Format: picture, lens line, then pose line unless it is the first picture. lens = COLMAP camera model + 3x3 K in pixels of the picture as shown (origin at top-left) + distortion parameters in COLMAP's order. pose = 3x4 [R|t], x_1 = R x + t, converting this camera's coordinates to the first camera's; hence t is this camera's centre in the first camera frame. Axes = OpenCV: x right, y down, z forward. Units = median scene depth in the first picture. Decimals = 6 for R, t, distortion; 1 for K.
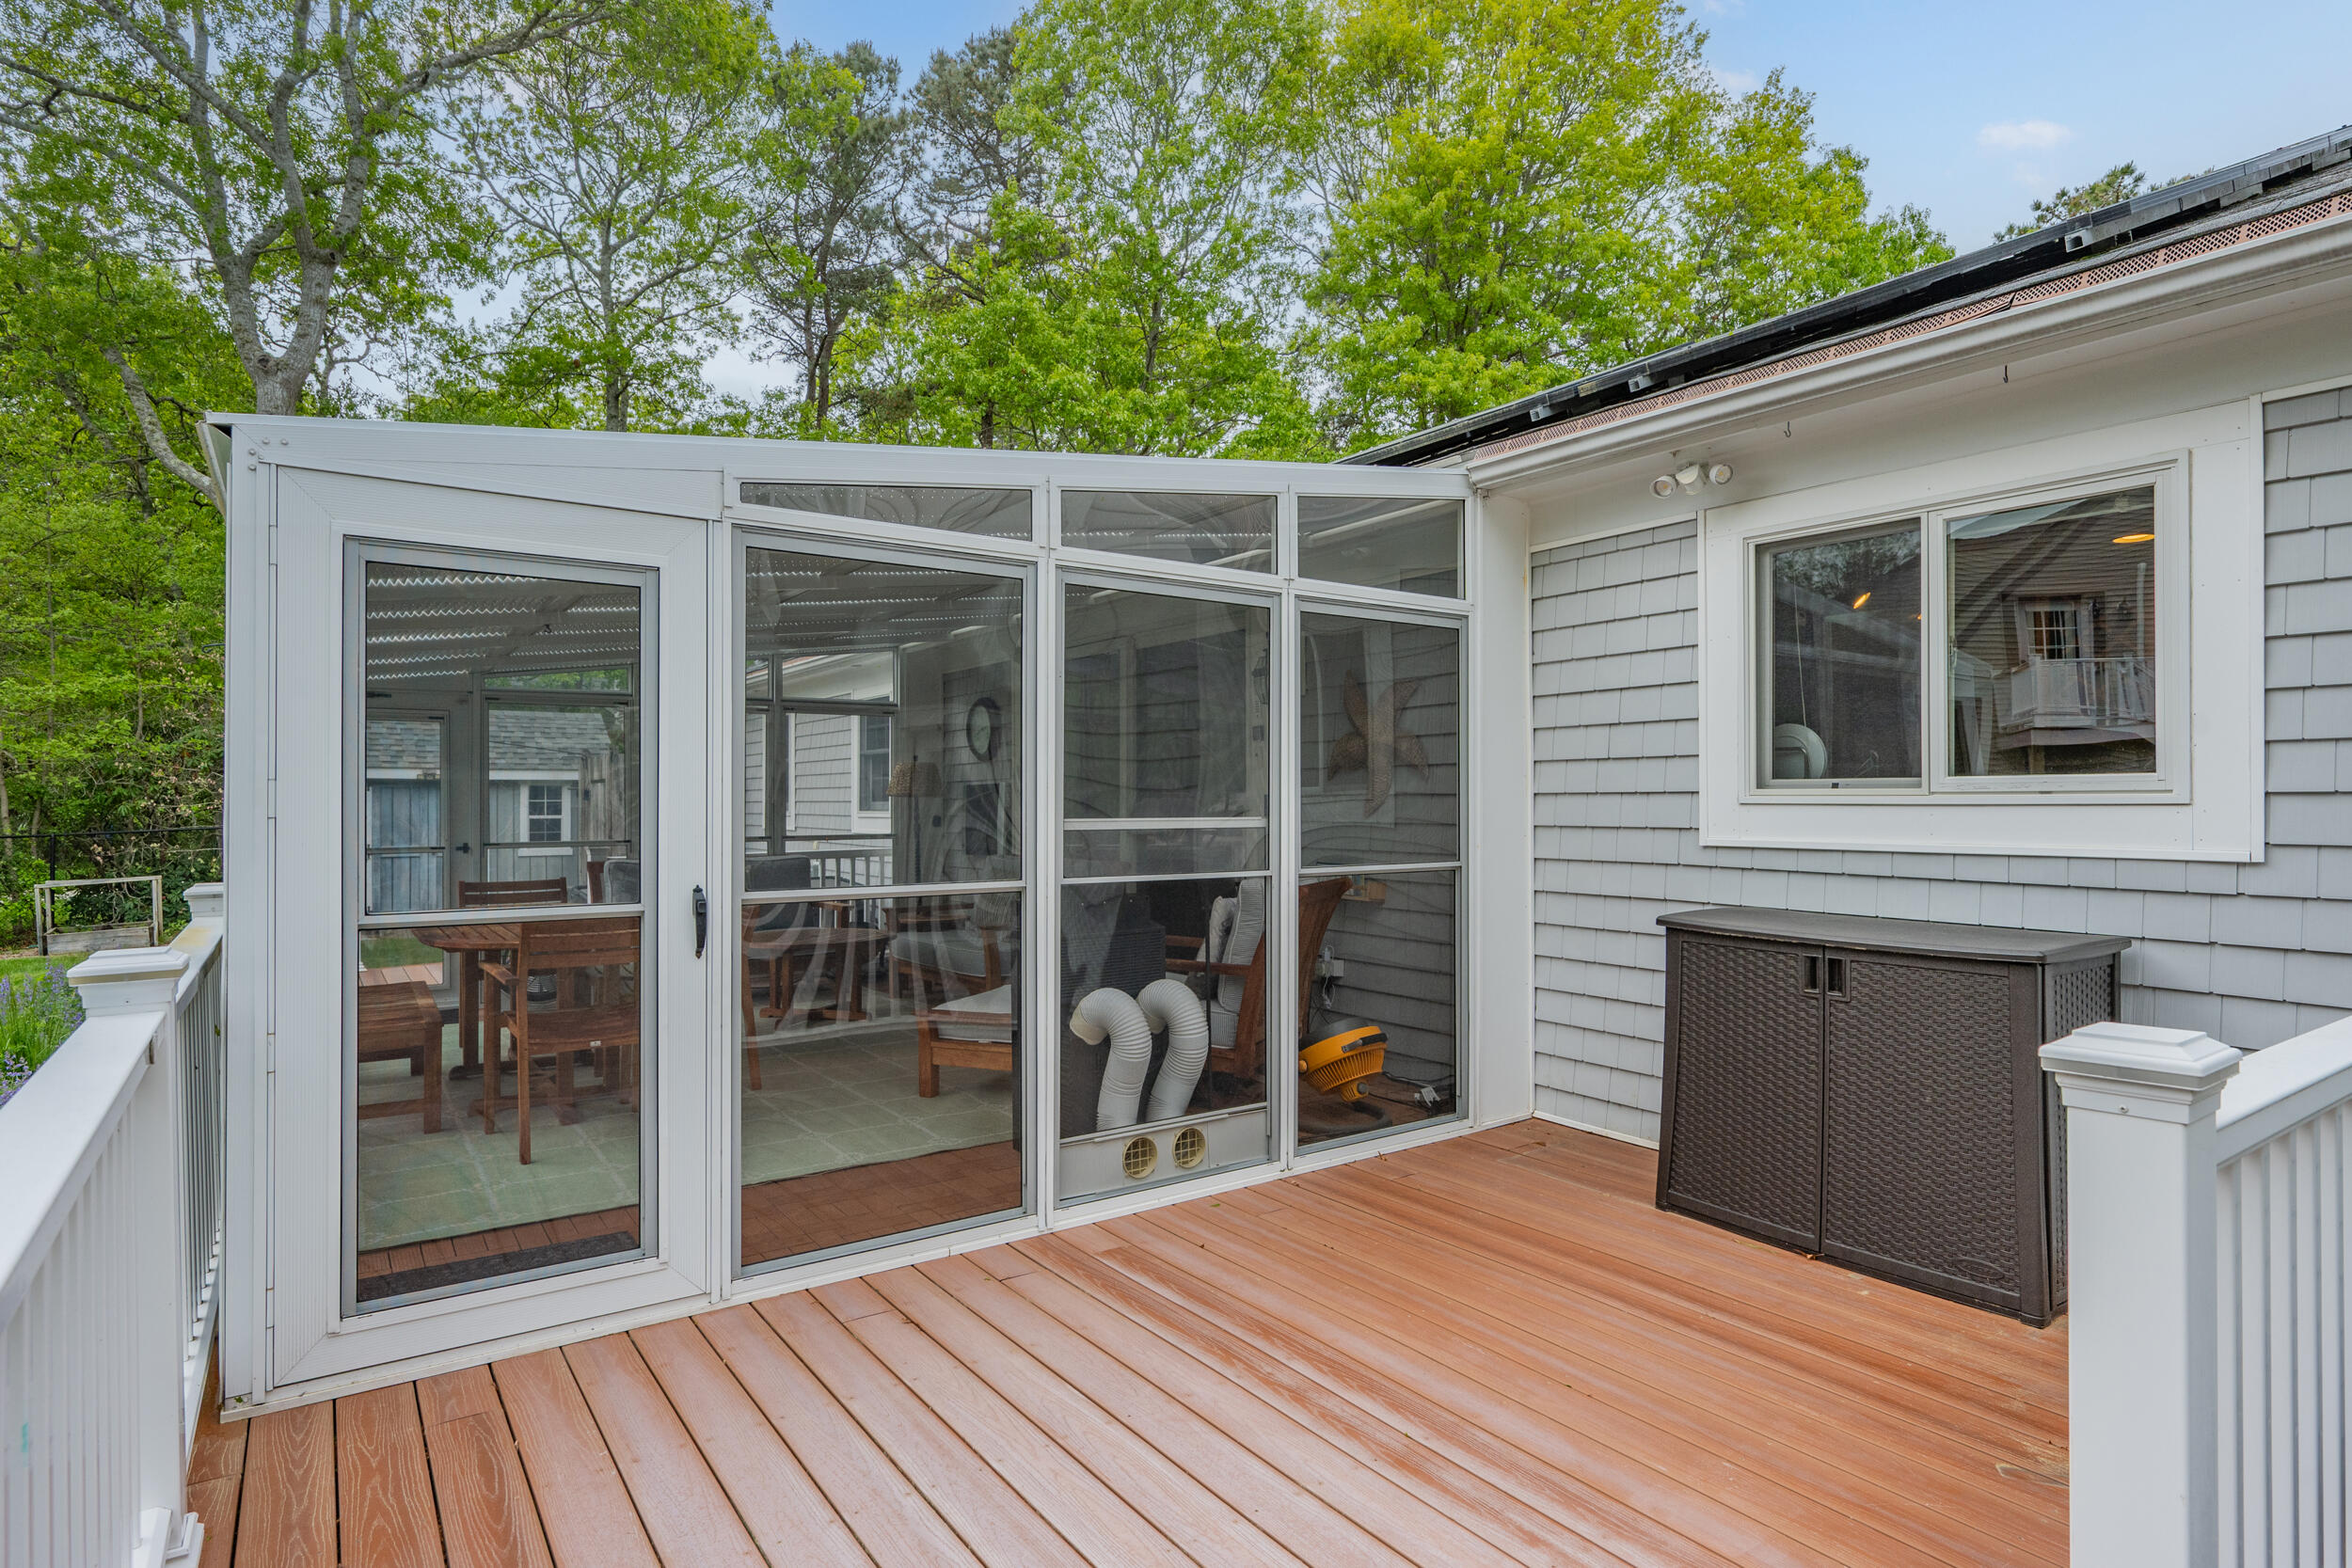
lens RADIAL K [[1214.6, 0, 1176.0], [0, 1214.6, 784.0], [0, 0, 1]] dist [-0.001194, -0.000292]
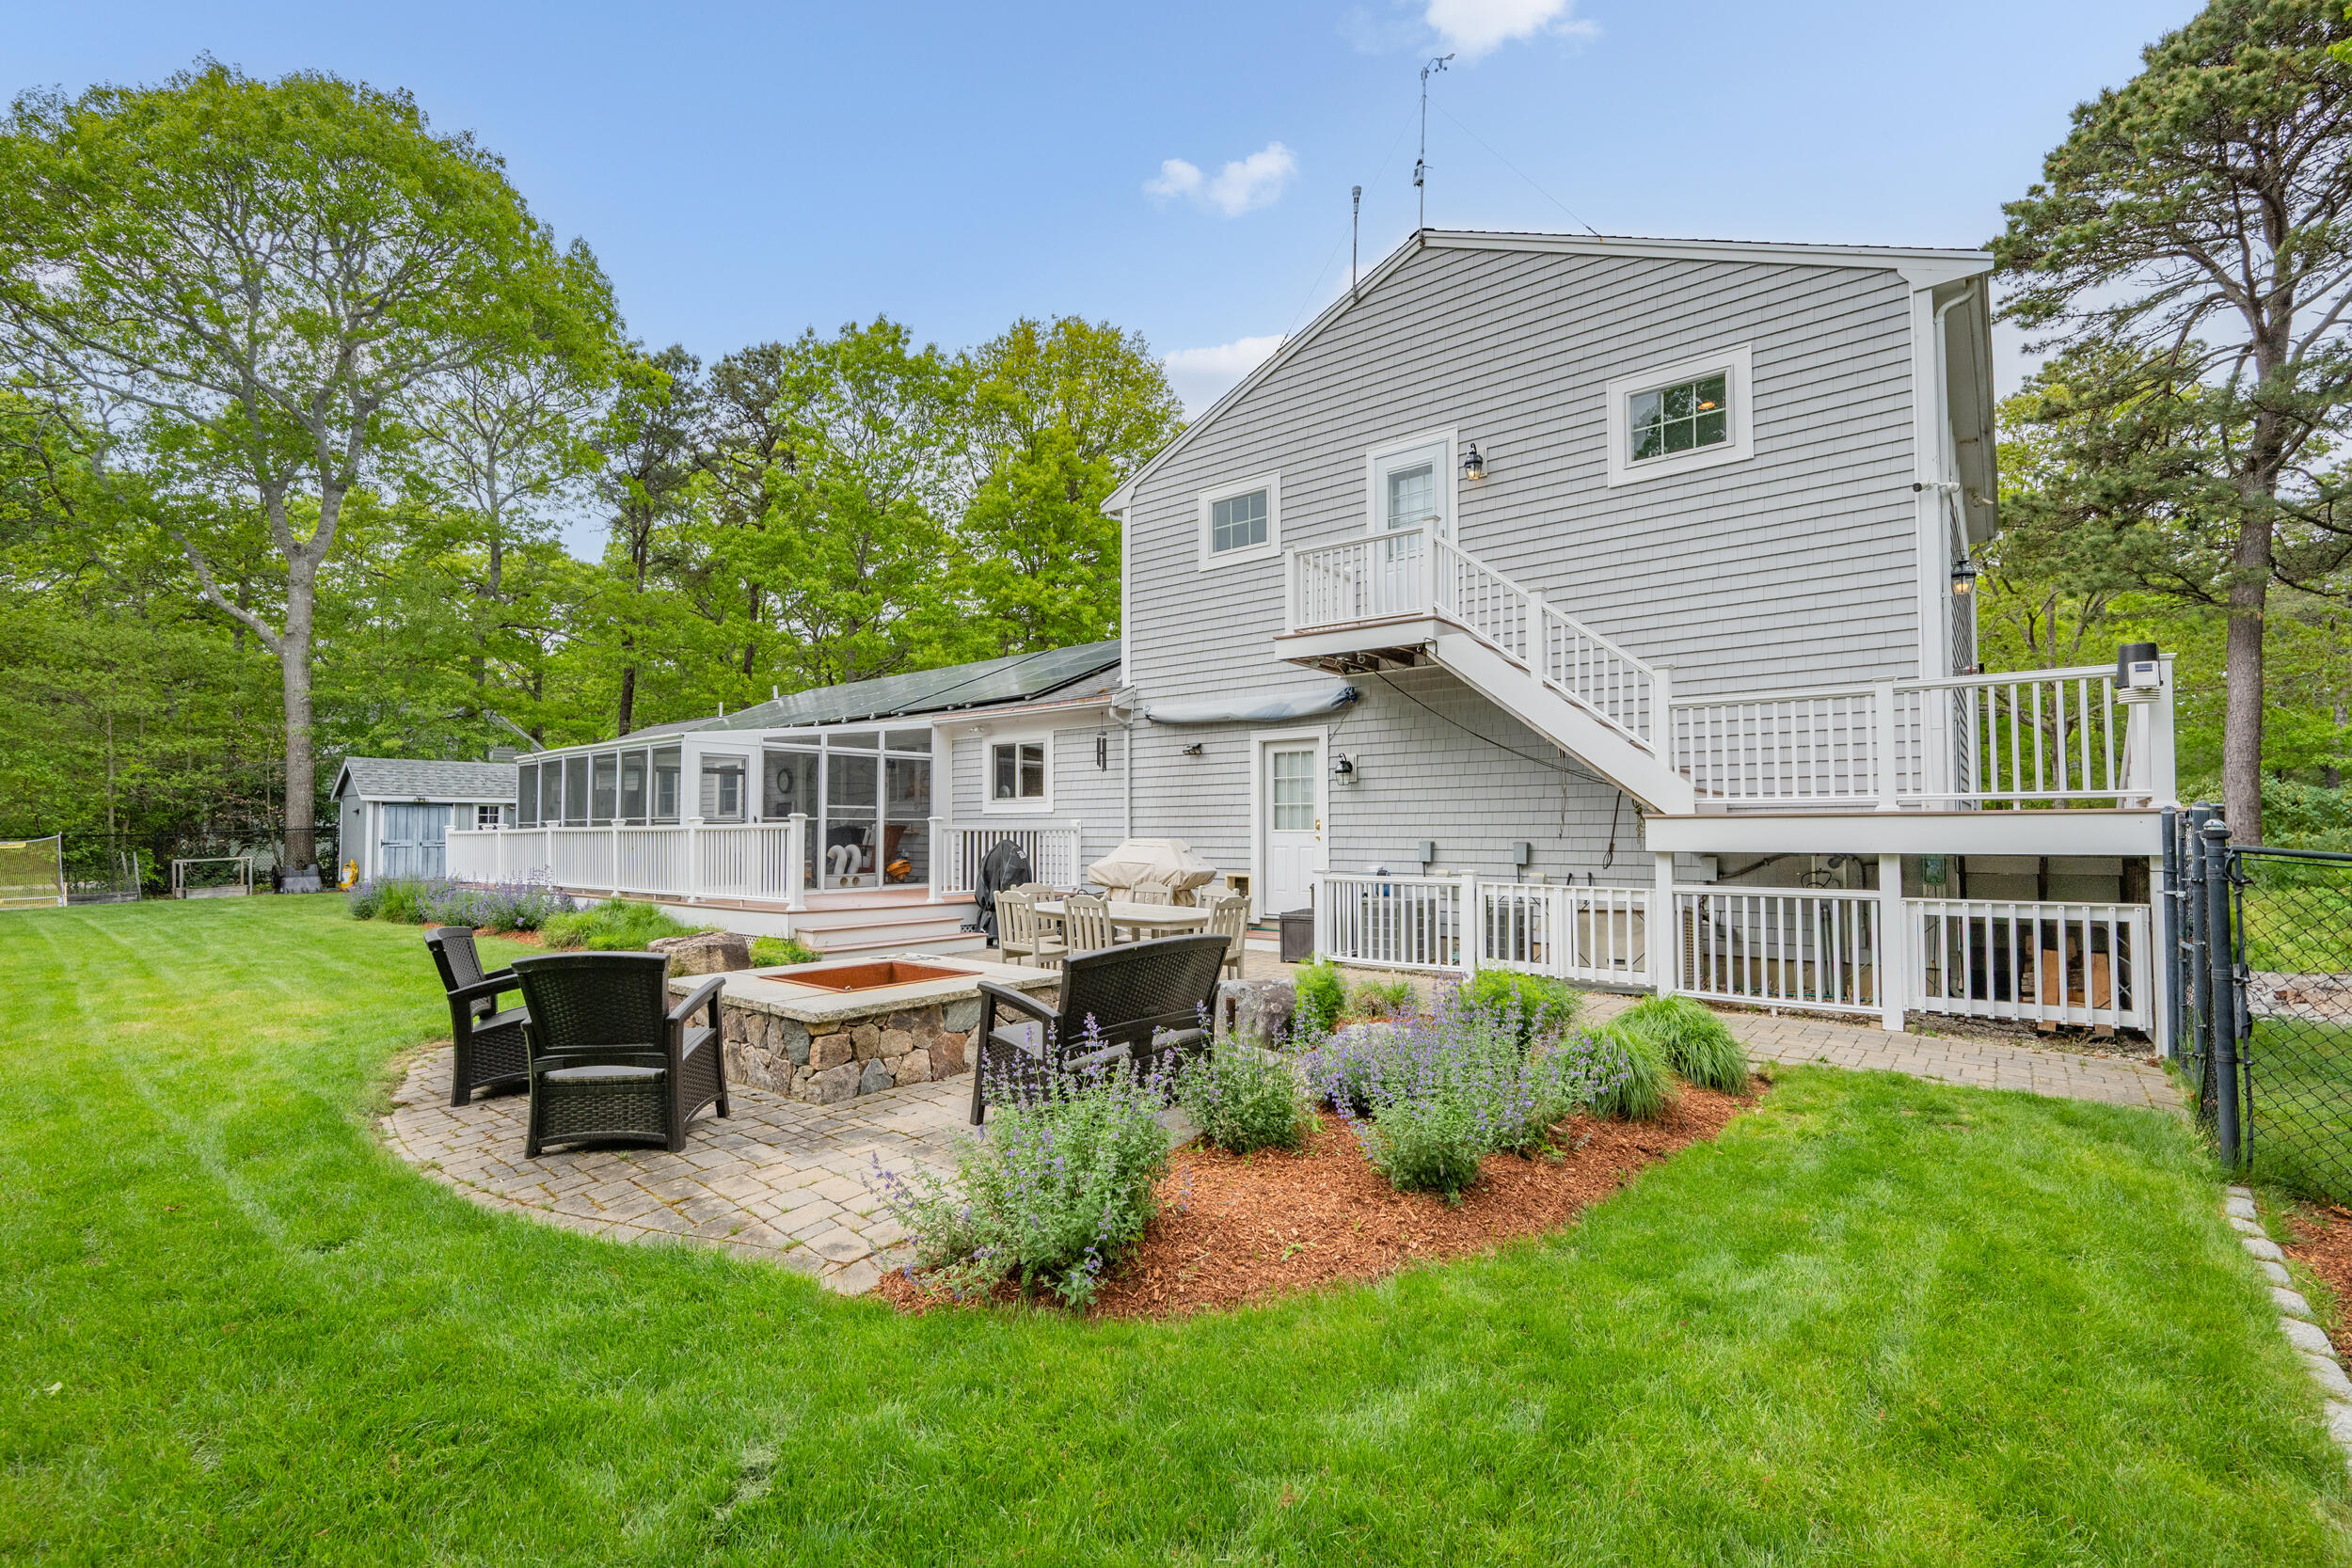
lens RADIAL K [[1031.8, 0, 1176.0], [0, 1031.8, 797.0], [0, 0, 1]] dist [0.001421, -0.000947]
pose [[0.964863, 0.006569, 0.262671, 0.123626], [-0.001590, 0.999815, -0.019165, 0.055583], [-0.262748, 0.018074, 0.964695, -2.492824]]
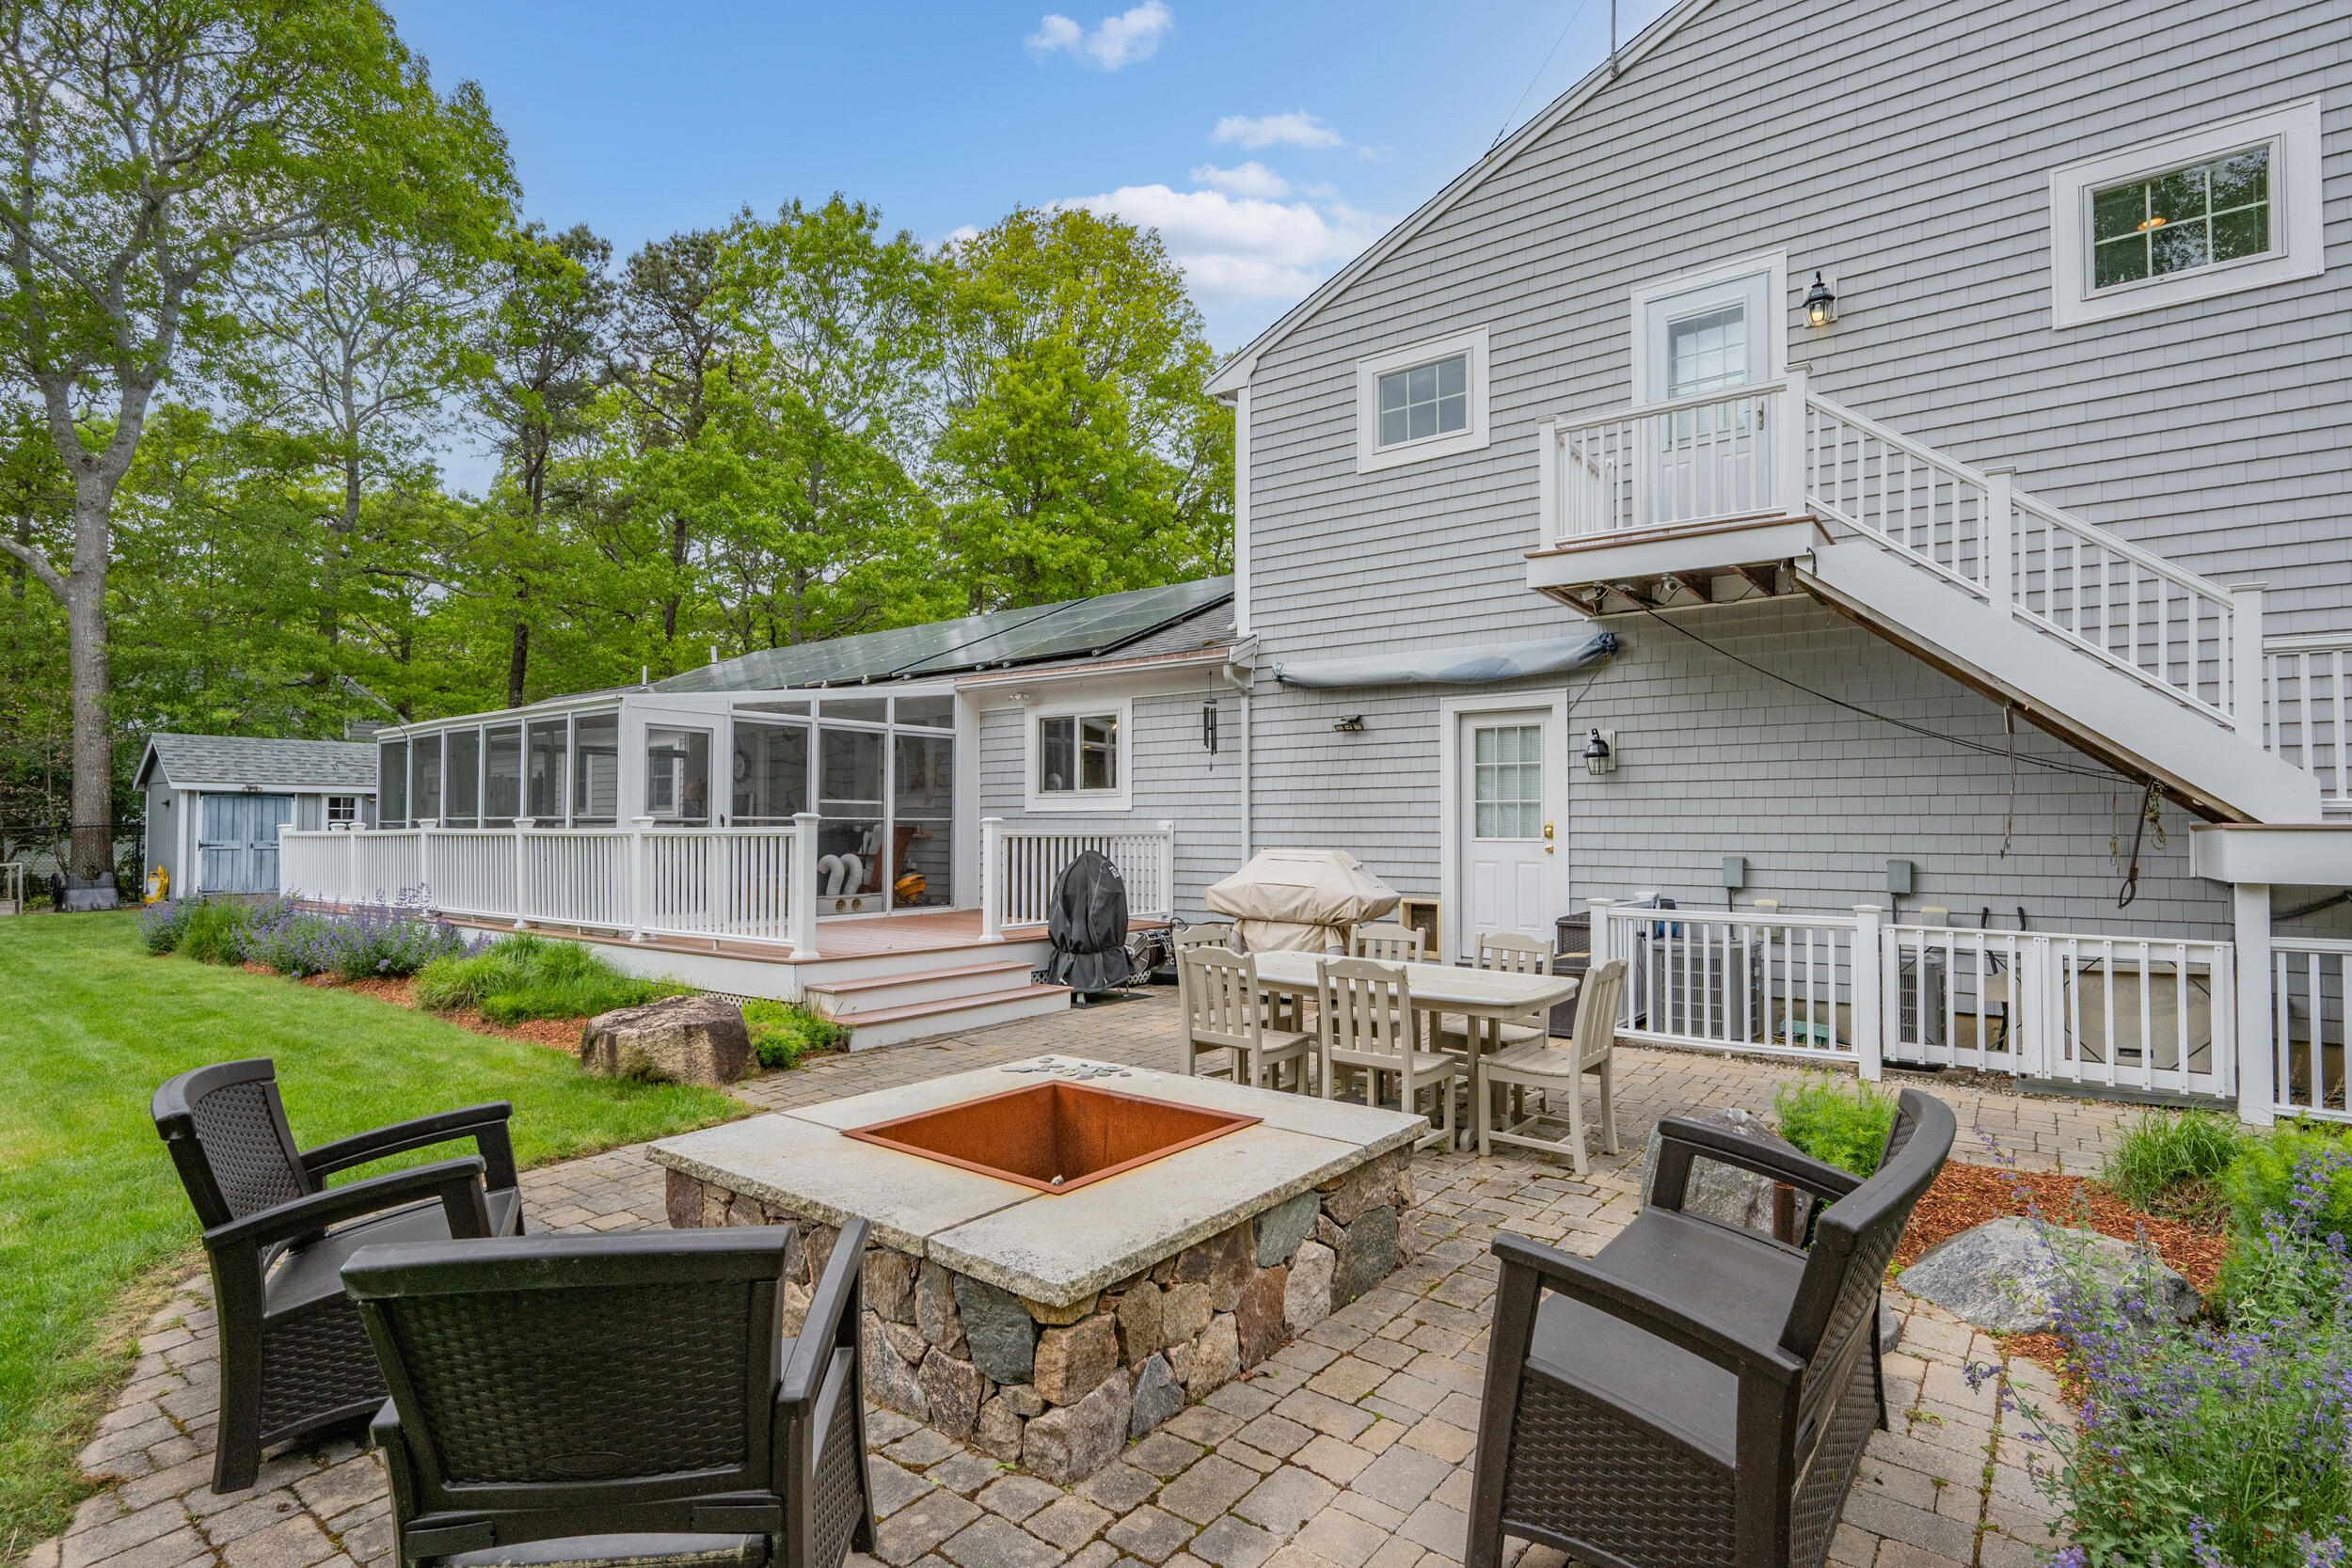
lens RADIAL K [[1158.1, 0, 1176.1], [0, 1158.1, 795.9], [0, 0, 1]] dist [-0.001148, -0.000717]
pose [[0.955395, 0.009437, 0.295179, -0.074549], [-0.005697, 0.999892, -0.013528, 0.044144], [-0.295275, 0.011243, 0.955346, -1.837421]]
